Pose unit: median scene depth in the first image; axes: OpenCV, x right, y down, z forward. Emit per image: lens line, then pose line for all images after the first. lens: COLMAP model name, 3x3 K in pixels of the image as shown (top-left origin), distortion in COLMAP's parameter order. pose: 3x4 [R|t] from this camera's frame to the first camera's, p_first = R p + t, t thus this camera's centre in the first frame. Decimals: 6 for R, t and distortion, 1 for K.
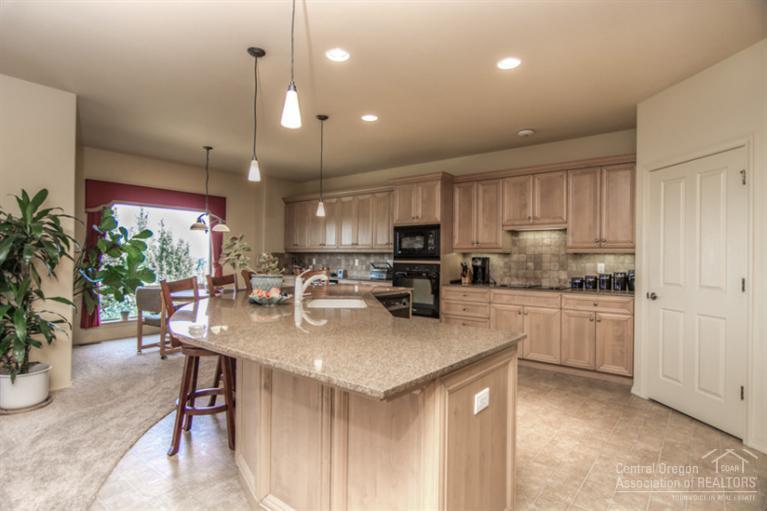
lens RADIAL K [[406.1, 0, 383.5], [0, 406.1, 255.5], [0, 0, 1]] dist [-0.005123, -0.000654]
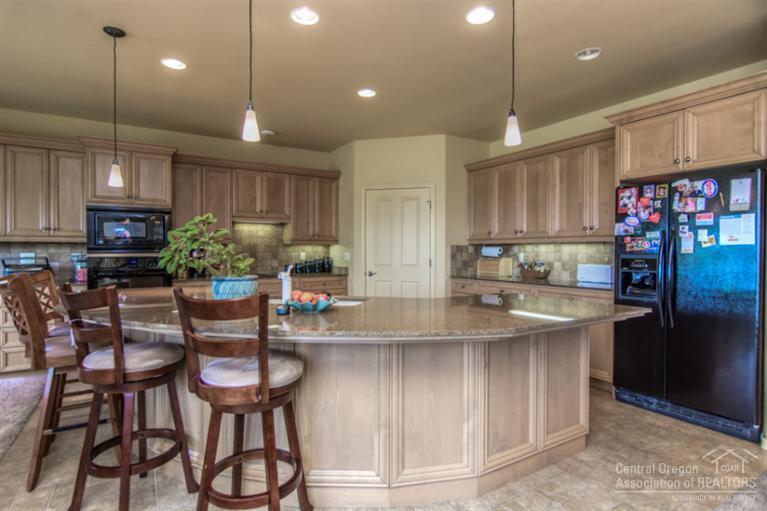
lens RADIAL K [[406.1, 0, 383.5], [0, 406.1, 255.5], [0, 0, 1]] dist [-0.005123, -0.000654]
pose [[0.340843, -0.022434, 0.939852, -0.688801], [-0.000061, 0.999715, 0.023885, -0.002128], [-0.940120, -0.008198, 0.340745, 0.404215]]
